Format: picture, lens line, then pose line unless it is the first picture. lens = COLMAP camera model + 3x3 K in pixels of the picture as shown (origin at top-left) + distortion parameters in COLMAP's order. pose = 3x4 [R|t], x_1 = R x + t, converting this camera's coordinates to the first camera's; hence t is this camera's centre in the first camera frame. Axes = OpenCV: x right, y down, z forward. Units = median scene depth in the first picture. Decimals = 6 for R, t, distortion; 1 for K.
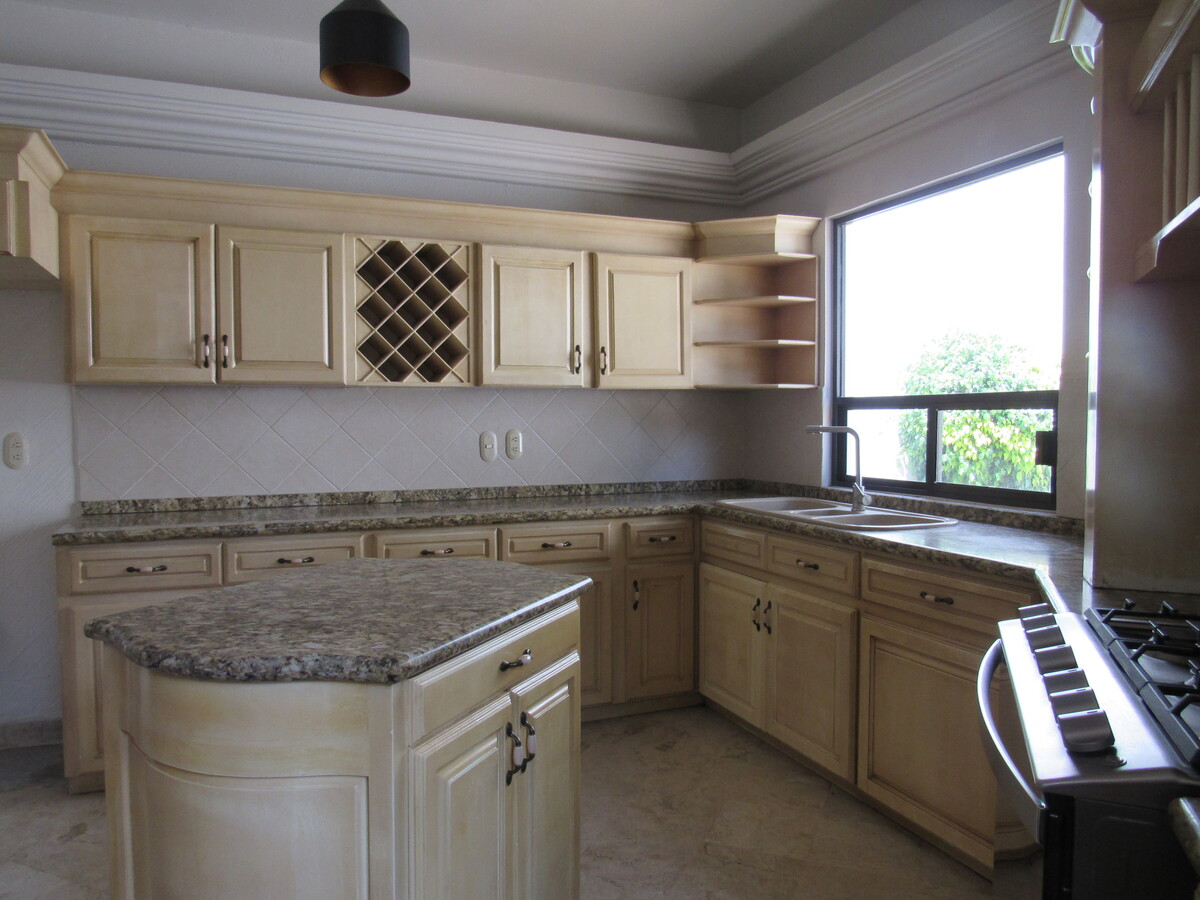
lens RADIAL K [[868.0, 0, 600.0], [0, 868.0, 450.0], [0, 0, 1]] dist [-0.007700, 0.000468]
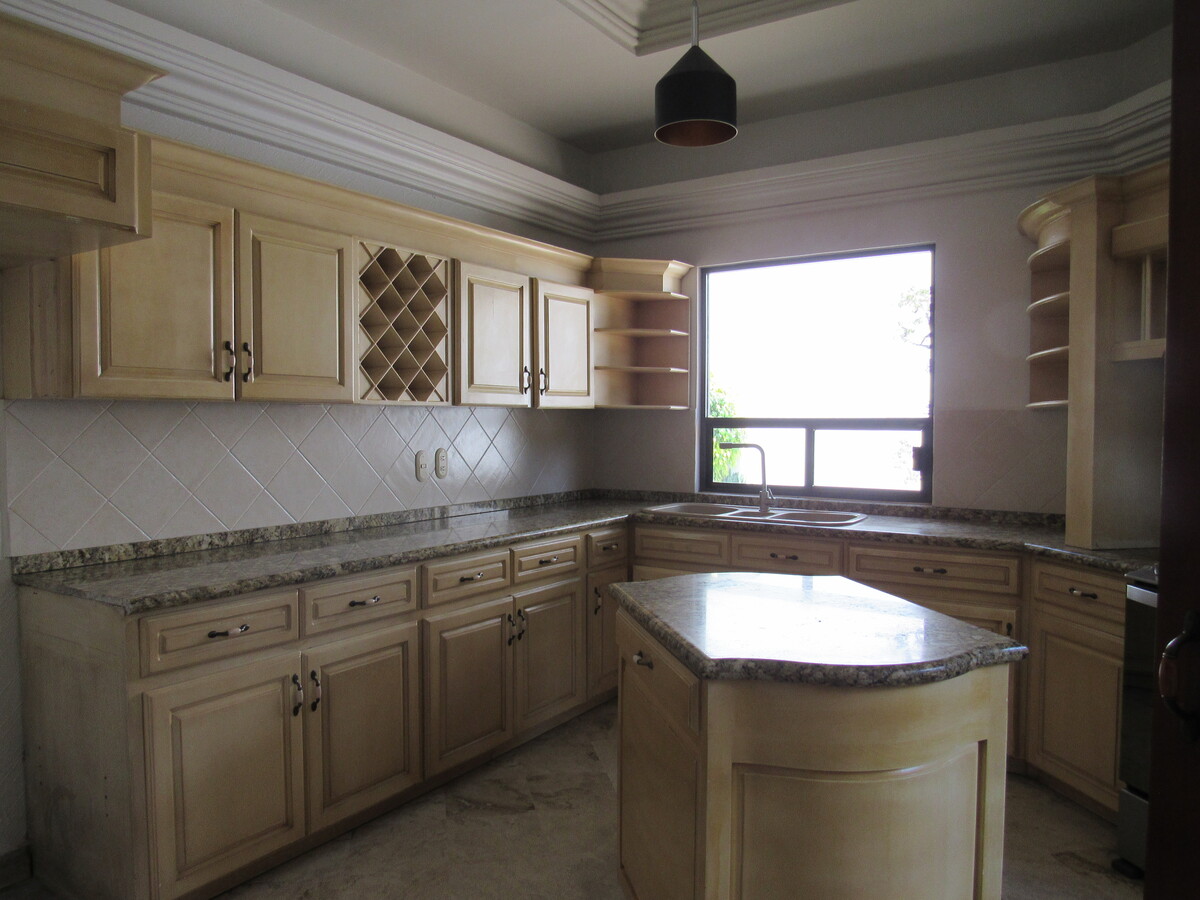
lens RADIAL K [[868.0, 0, 600.0], [0, 868.0, 450.0], [0, 0, 1]] dist [-0.007700, 0.000468]
pose [[0.823345, -0.015316, 0.567335, -0.572017], [0.017026, 0.999852, 0.002283, -0.023249], [-0.567286, 0.007780, 0.823484, 0.108049]]
